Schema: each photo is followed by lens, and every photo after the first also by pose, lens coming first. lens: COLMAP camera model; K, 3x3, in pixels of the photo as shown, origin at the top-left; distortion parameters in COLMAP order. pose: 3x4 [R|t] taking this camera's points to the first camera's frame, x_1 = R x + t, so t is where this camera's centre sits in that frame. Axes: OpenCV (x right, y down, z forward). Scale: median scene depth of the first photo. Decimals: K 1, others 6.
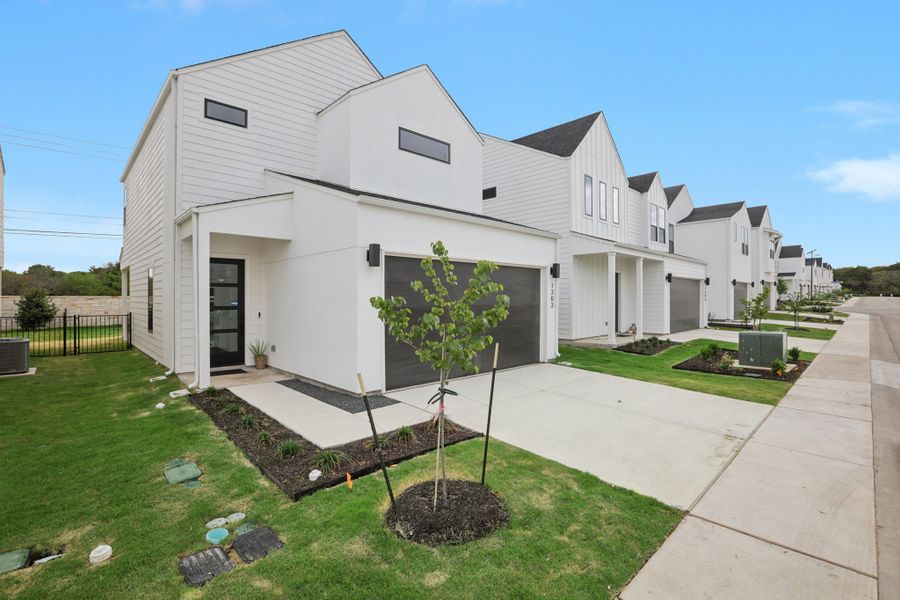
lens RADIAL K [[416.3, 0, 450.0], [0, 416.3, 300.0], [0, 0, 1]] dist [-0.003943, -0.000864]
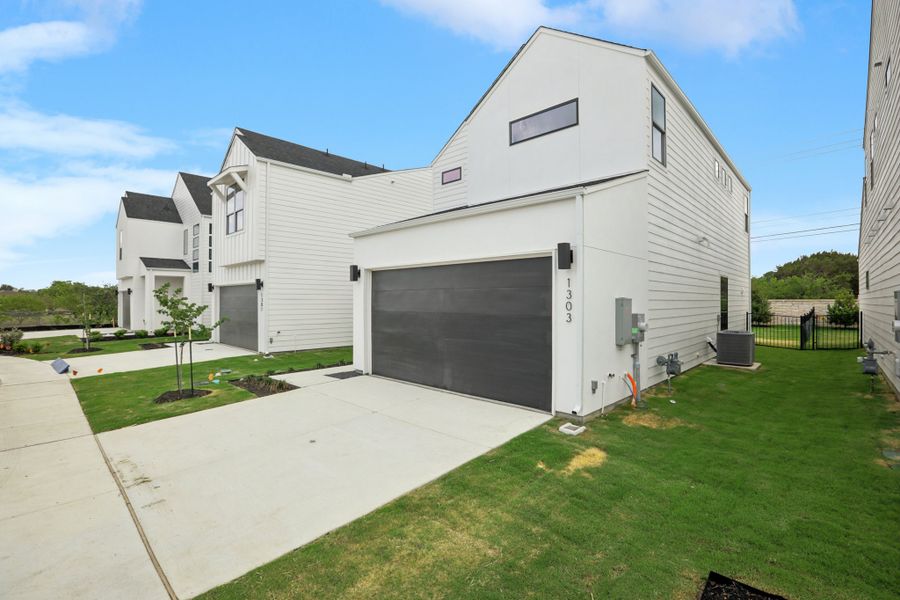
lens RADIAL K [[394.2, 0, 450.0], [0, 394.2, 300.0], [0, 0, 1]] dist [-0.002260, -0.000321]
pose [[0.039741, 0.003538, -0.999204, 0.857790], [-0.004359, 0.999985, 0.003368, -0.015223], [0.999201, 0.004222, 0.039756, 0.919218]]
